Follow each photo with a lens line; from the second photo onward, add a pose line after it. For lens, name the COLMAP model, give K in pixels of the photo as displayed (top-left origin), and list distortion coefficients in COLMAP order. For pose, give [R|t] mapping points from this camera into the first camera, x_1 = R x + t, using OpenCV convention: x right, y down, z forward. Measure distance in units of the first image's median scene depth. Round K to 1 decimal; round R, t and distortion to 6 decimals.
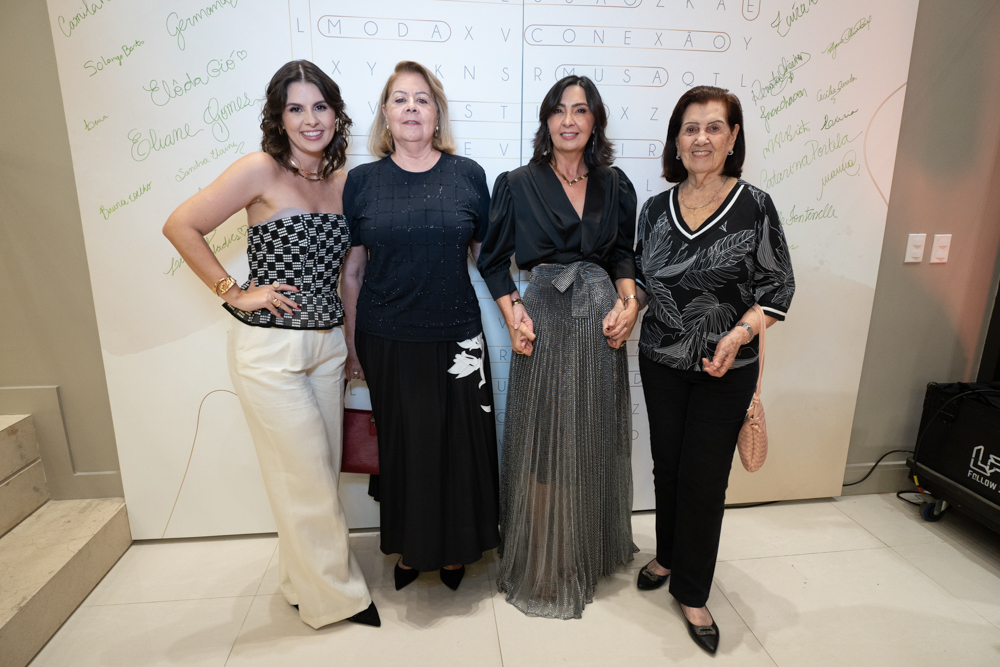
lens RADIAL K [[601.2, 0, 493.5], [0, 601.2, 349.0], [0, 0, 1]] dist [-0.022615, 0.005486]
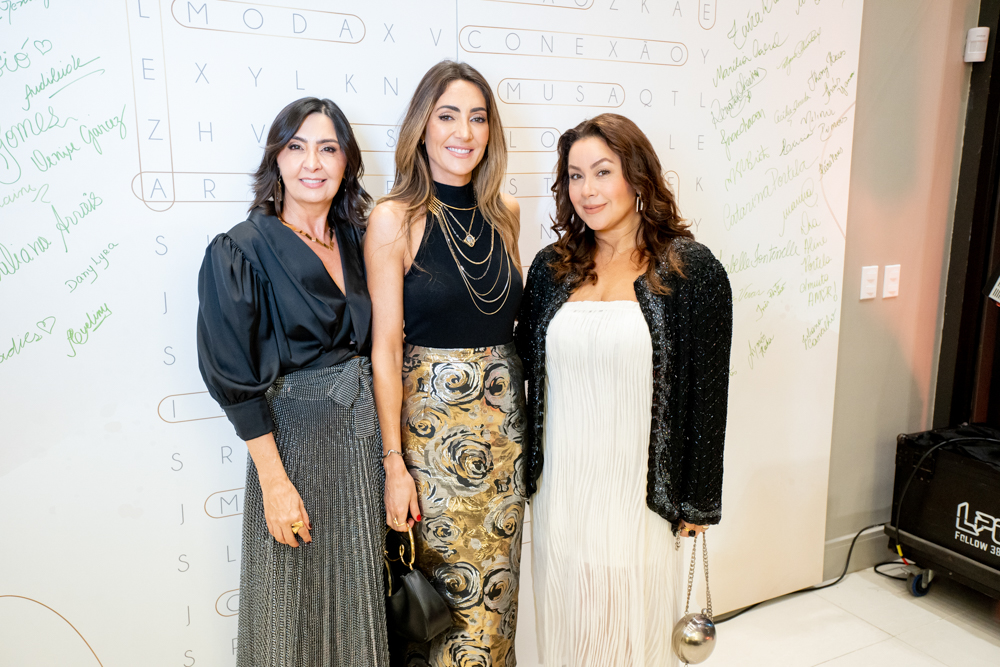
lens RADIAL K [[929.5, 0, 526.2], [0, 929.5, 334.7], [0, 0, 1]] dist [0.053605, 0.043753]
pose [[0.916872, -0.072768, 0.392492, -0.326370], [0.095688, 0.994642, -0.039123, -0.096613], [-0.387542, 0.073428, 0.918923, -0.068817]]
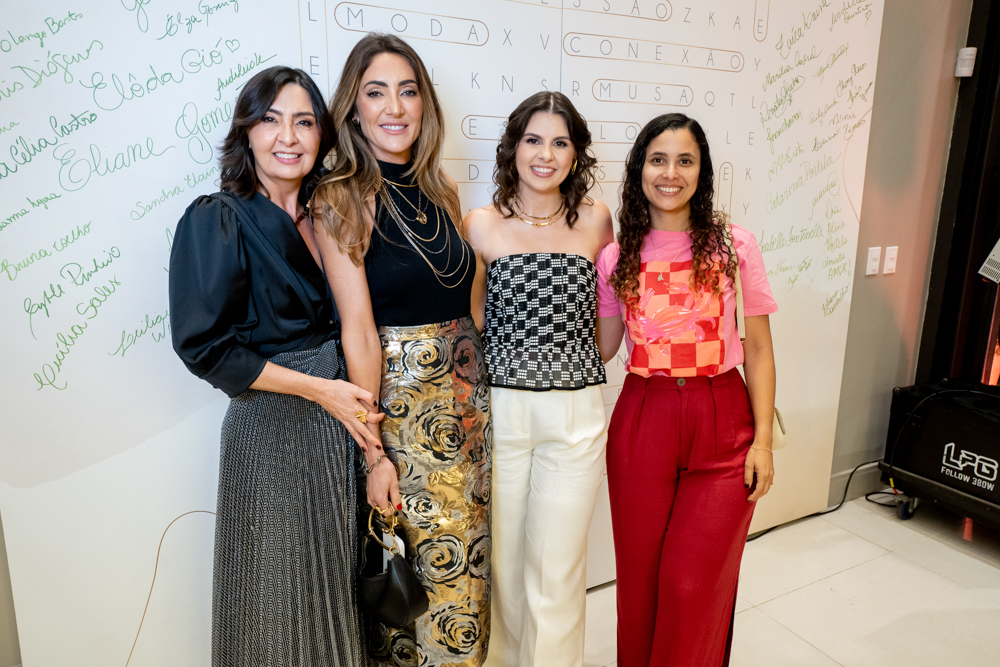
lens RADIAL K [[750.4, 0, 516.9], [0, 750.4, 337.5], [0, 0, 1]] dist [0.007194, 0.018767]
pose [[0.916370, -0.080371, 0.392183, -0.432136], [0.088833, 0.996041, -0.003446, -0.095353], [-0.390353, 0.037997, 0.919881, 0.037843]]
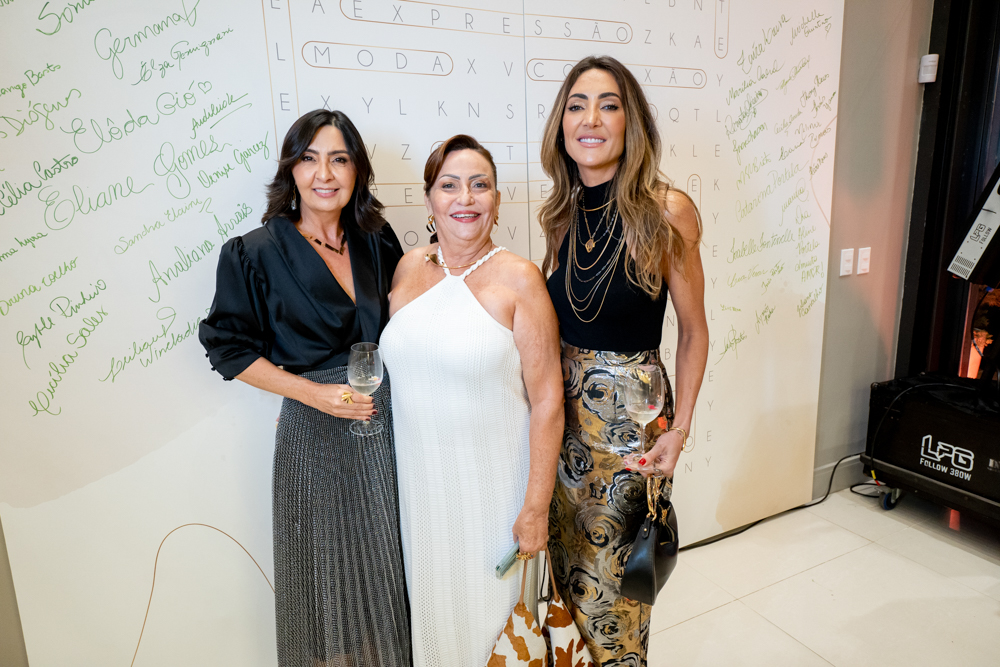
lens RADIAL K [[696.7, 0, 513.4], [0, 696.7, 336.2], [0, 0, 1]] dist [-0.001675, 0.019849]
pose [[0.927835, -0.108736, 0.356789, -0.358952], [0.122724, 0.992300, -0.016730, -0.097495], [-0.352223, 0.059309, 0.934035, 0.034576]]
